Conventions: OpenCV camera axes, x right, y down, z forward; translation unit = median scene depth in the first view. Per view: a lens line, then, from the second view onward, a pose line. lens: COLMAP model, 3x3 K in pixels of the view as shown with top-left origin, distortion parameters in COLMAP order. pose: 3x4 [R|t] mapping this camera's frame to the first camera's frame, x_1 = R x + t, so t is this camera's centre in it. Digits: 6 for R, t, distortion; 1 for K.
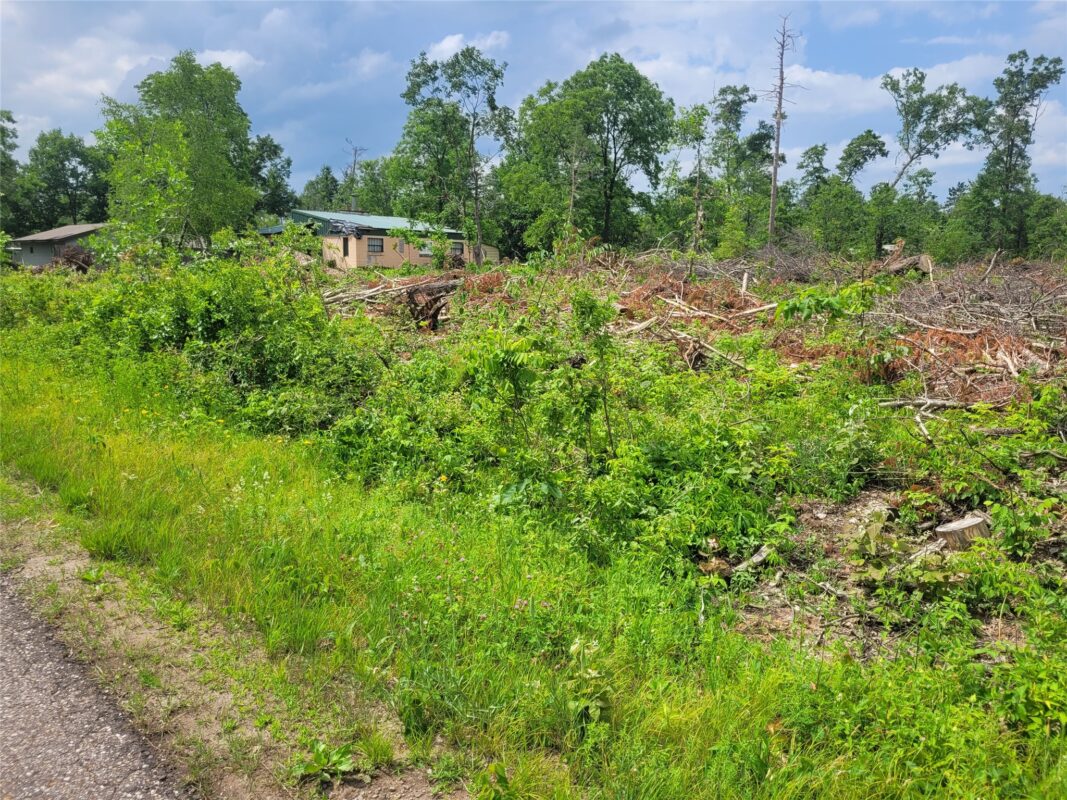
lens RADIAL K [[789.7, 0, 528.2], [0, 789.7, 398.4], [0, 0, 1]] dist [0.002172, 0.008345]
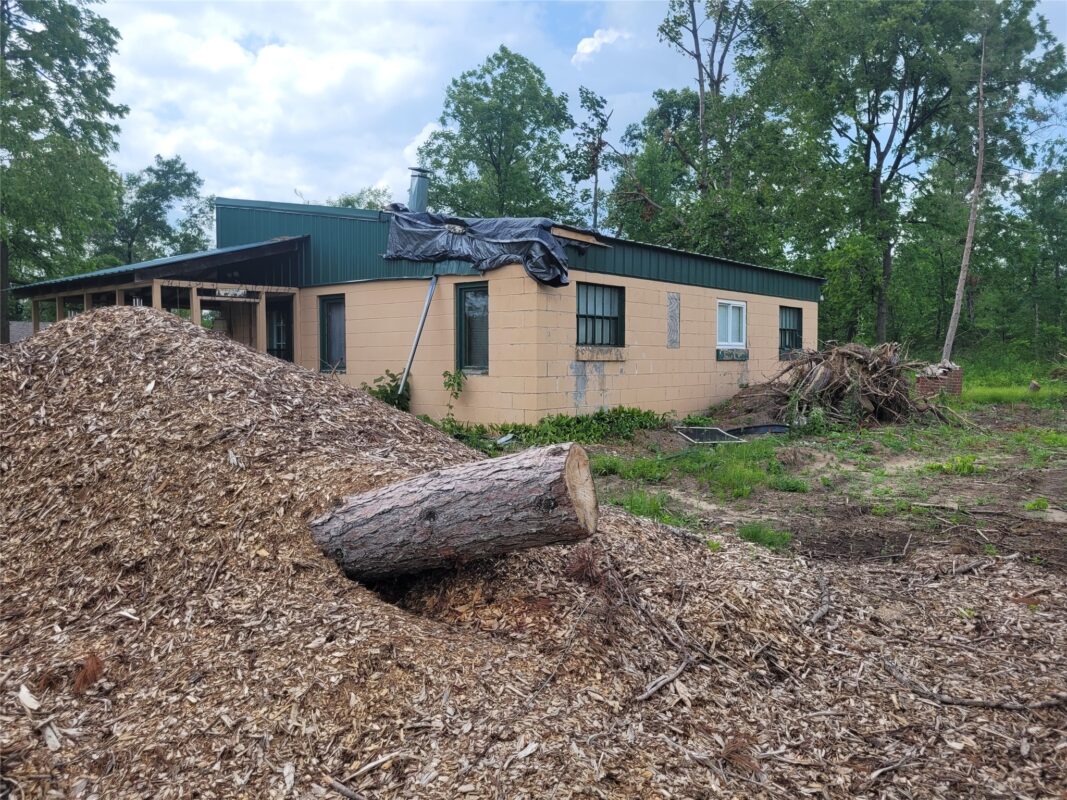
lens RADIAL K [[822.7, 0, 515.5], [0, 822.7, 390.6], [0, 0, 1]] dist [0.046080, -0.029673]
pose [[0.997879, -0.012289, 0.063919, -0.134216], [0.020169, 0.992060, -0.124140, -0.083478], [-0.061886, 0.125165, 0.990204, 0.448281]]
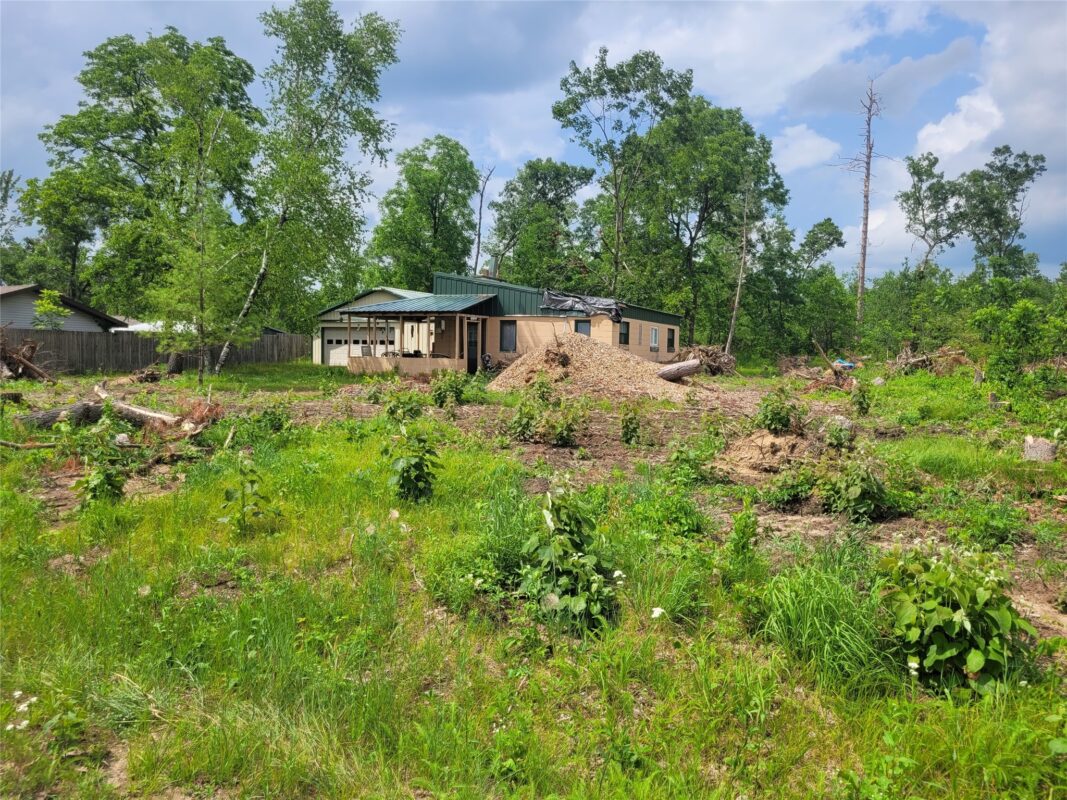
lens RADIAL K [[822.7, 0, 503.9], [0, 822.7, 396.7], [0, 0, 1]] dist [0.046080, -0.029673]
pose [[0.952901, -0.004224, 0.303254, -0.274702], [0.038242, 0.993595, -0.106328, -0.046440], [-0.300862, 0.112917, 0.946959, 0.249130]]
